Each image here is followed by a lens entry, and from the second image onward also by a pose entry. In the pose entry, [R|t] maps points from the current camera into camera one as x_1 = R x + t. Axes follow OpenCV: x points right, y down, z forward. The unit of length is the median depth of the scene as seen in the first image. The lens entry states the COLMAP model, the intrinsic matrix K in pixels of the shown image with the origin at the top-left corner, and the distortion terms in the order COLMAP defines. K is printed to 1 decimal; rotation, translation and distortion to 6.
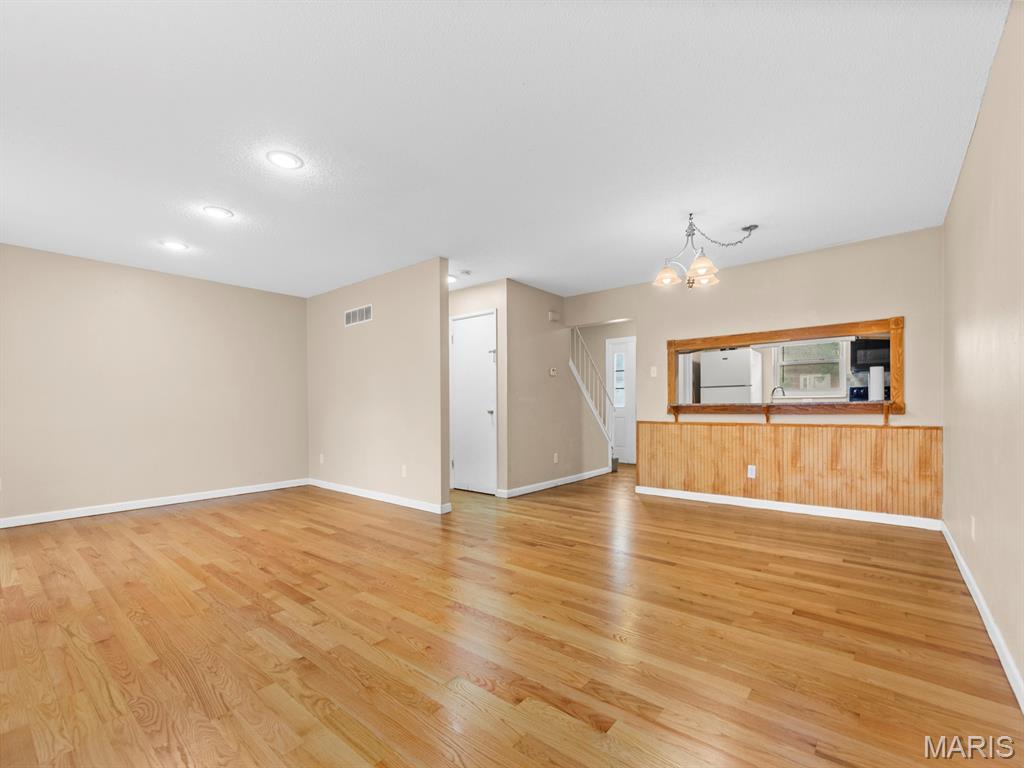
lens RADIAL K [[445.5, 0, 504.5], [0, 445.5, 406.3], [0, 0, 1]] dist [0.003845, -0.002570]
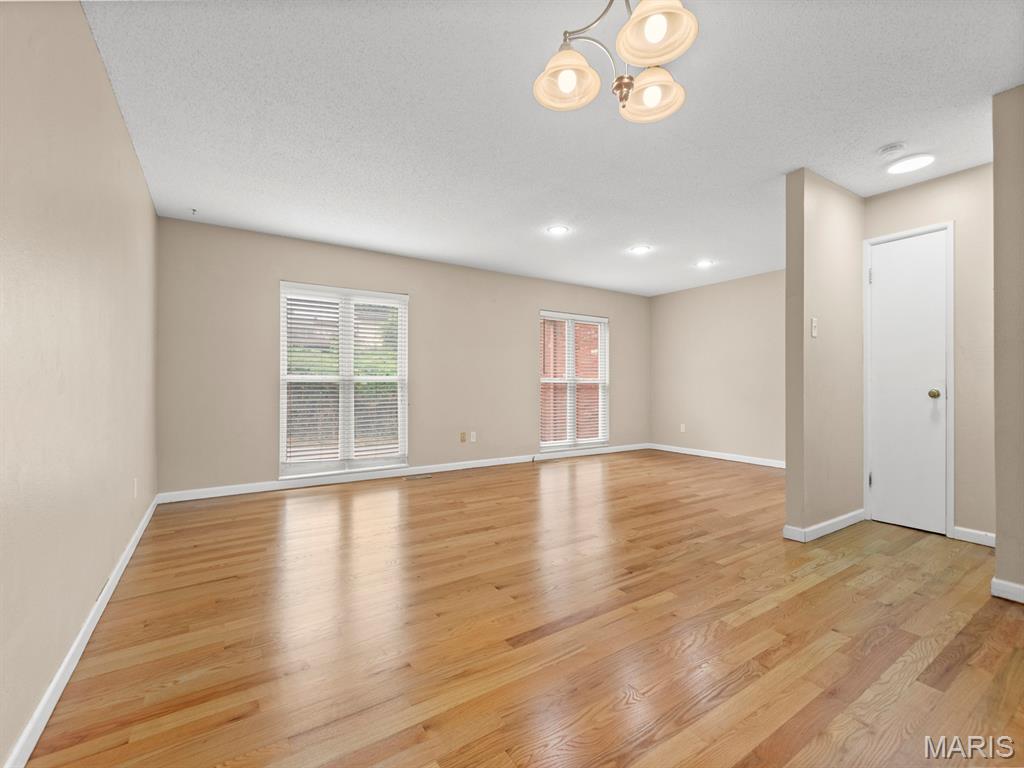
lens RADIAL K [[445.5, 0, 518.9], [0, 445.5, 378.1], [0, 0, 1]] dist [0.003845, -0.002570]
pose [[-0.282196, -0.007509, -0.959327, 0.723726], [0.004287, 0.999950, -0.009088, -0.003537], [0.959347, -0.006678, -0.282150, 0.889744]]
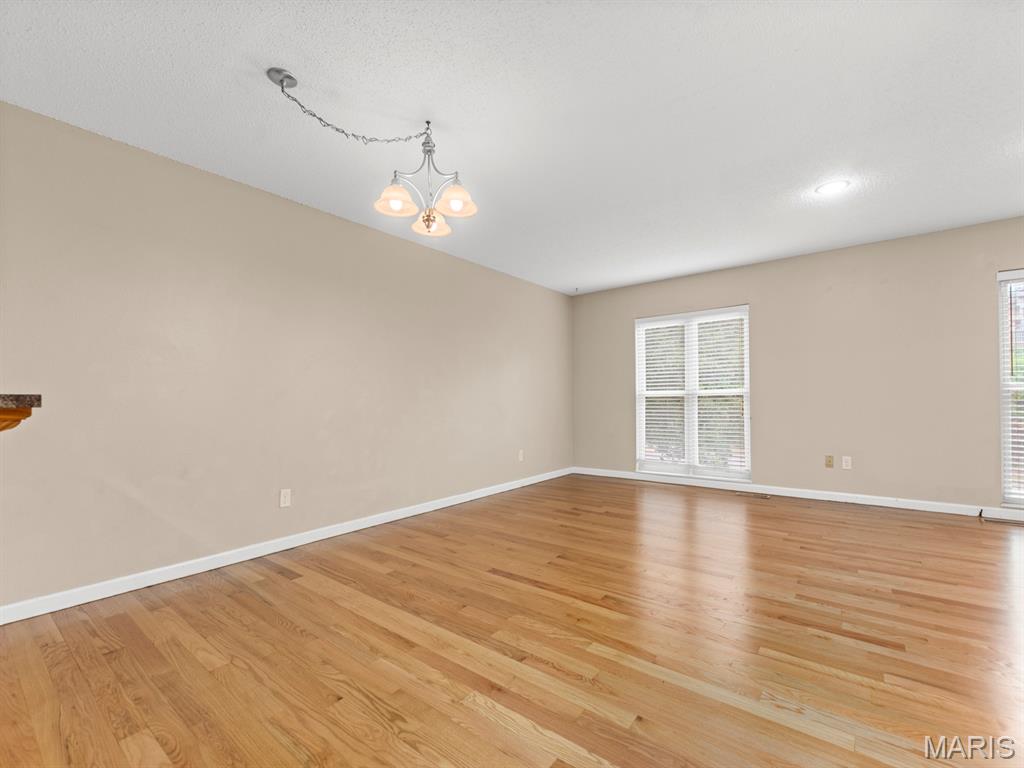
lens RADIAL K [[445.5, 0, 503.1], [0, 445.5, 394.2], [0, 0, 1]] dist [0.003845, -0.002570]
pose [[-0.999499, 0.018211, -0.025897, 0.278450], [0.018622, 0.999703, -0.015704, 0.000119], [0.025604, -0.016178, -0.999541, 1.454848]]
